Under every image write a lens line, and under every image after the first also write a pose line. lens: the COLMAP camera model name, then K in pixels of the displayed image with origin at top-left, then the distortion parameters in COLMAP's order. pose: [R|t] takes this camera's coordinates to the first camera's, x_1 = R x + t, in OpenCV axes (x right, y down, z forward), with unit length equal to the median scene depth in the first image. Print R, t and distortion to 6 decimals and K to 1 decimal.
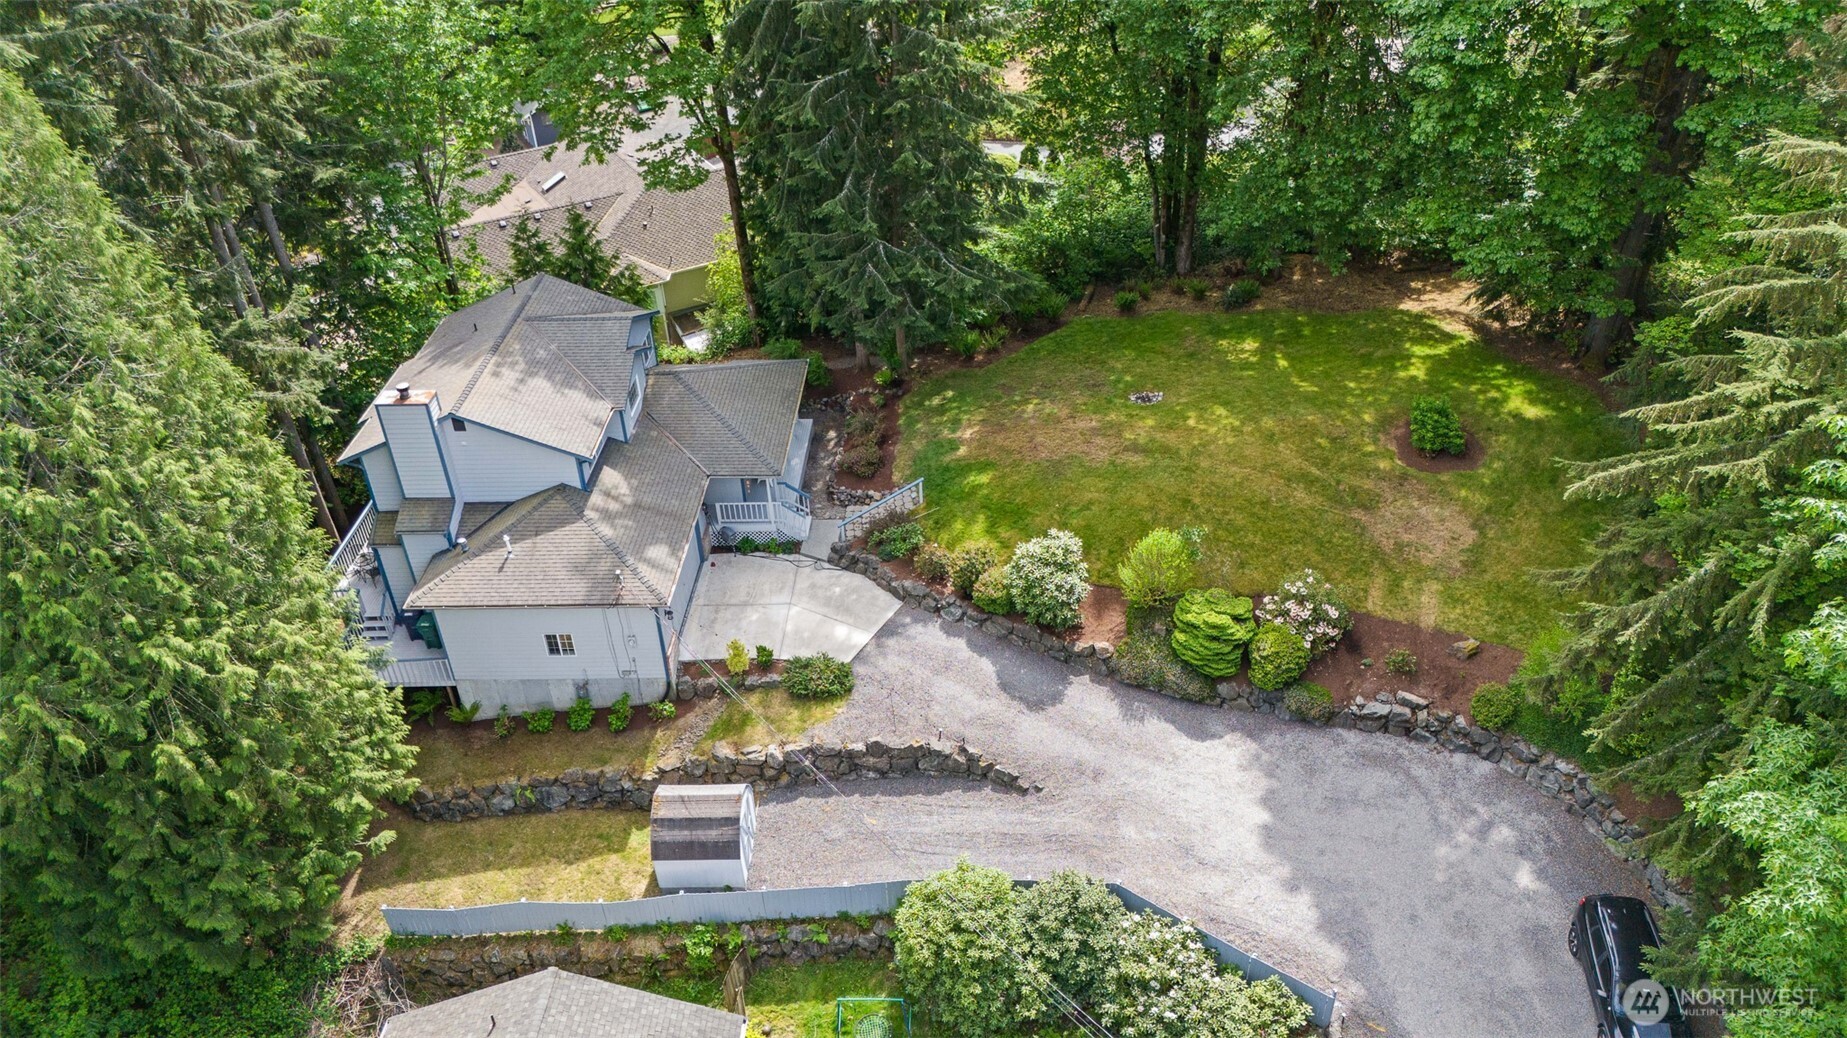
lens RADIAL K [[1372.6, 0, 923.5], [0, 1372.6, 519.0], [0, 0, 1]] dist [0.119580, -0.124941]
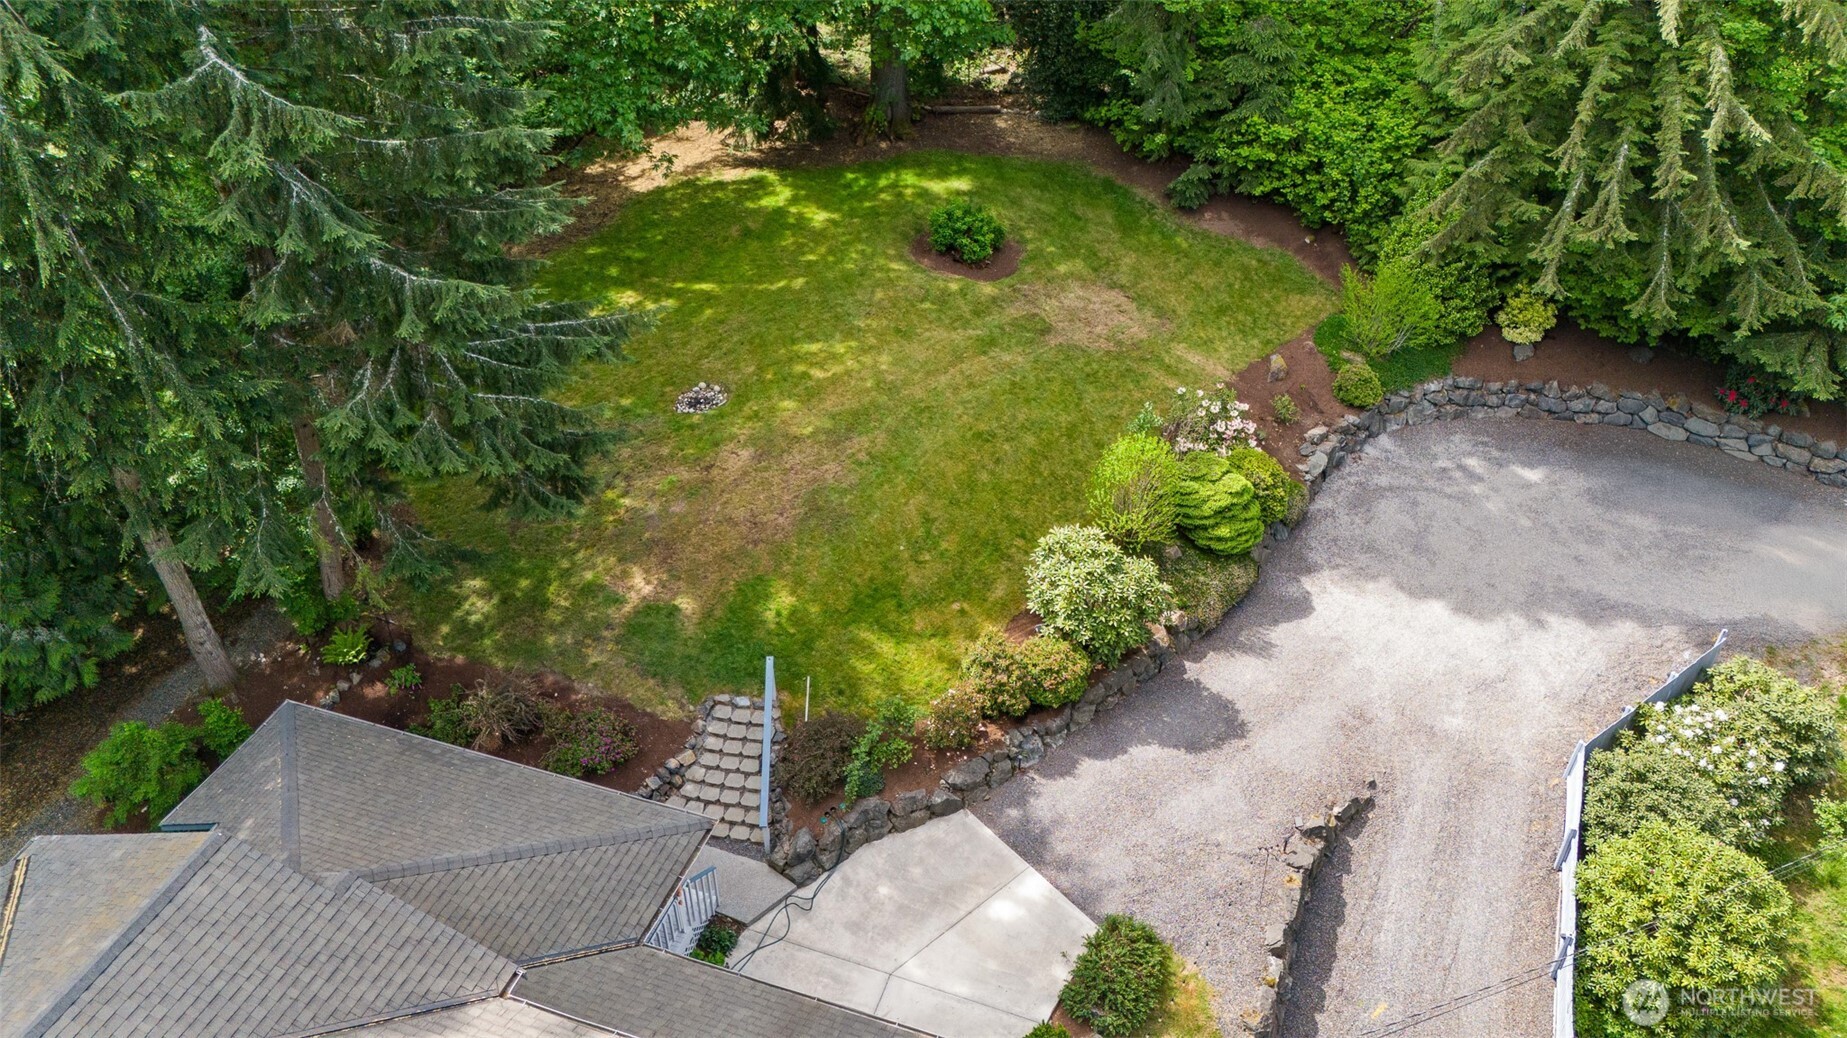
lens RADIAL K [[1372.6, 0, 923.5], [0, 1372.6, 519.0], [0, 0, 1]] dist [0.119580, -0.124941]
pose [[0.293745, -0.552407, 0.780103, -0.429060], [0.536292, 0.770802, 0.343882, -0.256666], [-0.791268, 0.317349, 0.522671, 0.698792]]
